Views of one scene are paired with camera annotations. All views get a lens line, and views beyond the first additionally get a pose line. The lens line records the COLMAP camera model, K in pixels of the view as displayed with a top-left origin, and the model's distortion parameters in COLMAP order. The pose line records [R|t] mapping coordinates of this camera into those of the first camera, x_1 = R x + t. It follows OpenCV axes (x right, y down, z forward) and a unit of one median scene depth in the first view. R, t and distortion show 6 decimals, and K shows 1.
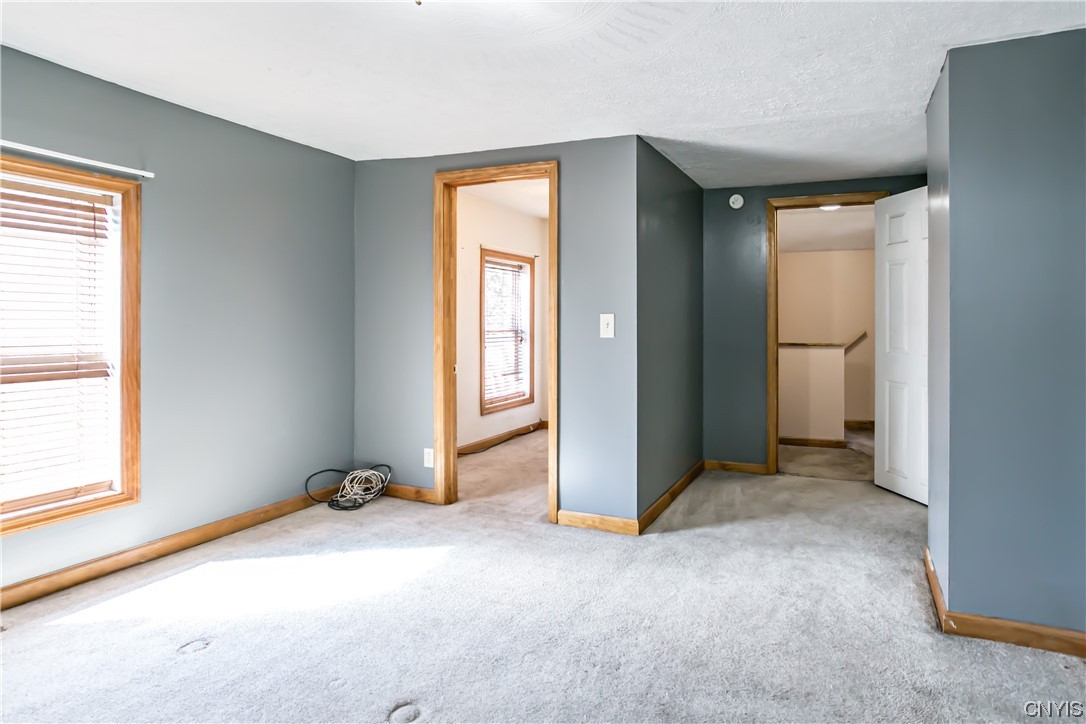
lens RADIAL K [[542.1, 0, 546.2], [0, 542.1, 337.6], [0, 0, 1]] dist [-0.041953, 0.033461]
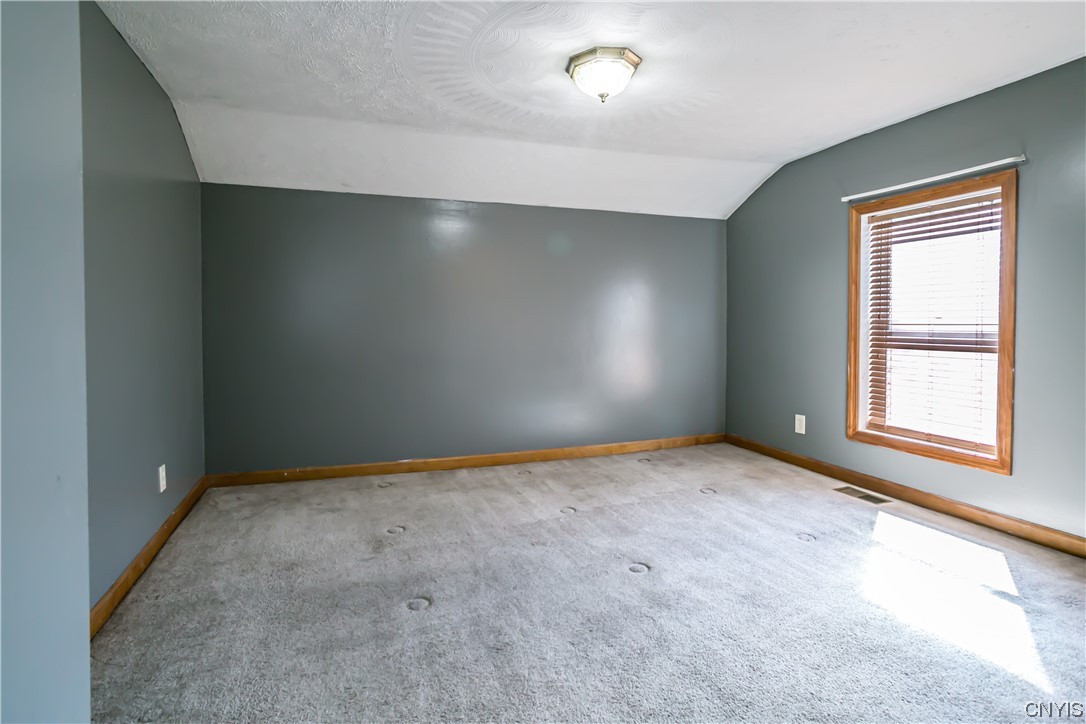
lens RADIAL K [[542.1, 0, 546.2], [0, 542.1, 337.6], [0, 0, 1]] dist [-0.041953, 0.033461]
pose [[-0.691598, 0.019676, -0.722015, 0.630726], [-0.005876, 0.999443, 0.032865, 0.009628], [0.722259, 0.026972, -0.691097, 1.086065]]
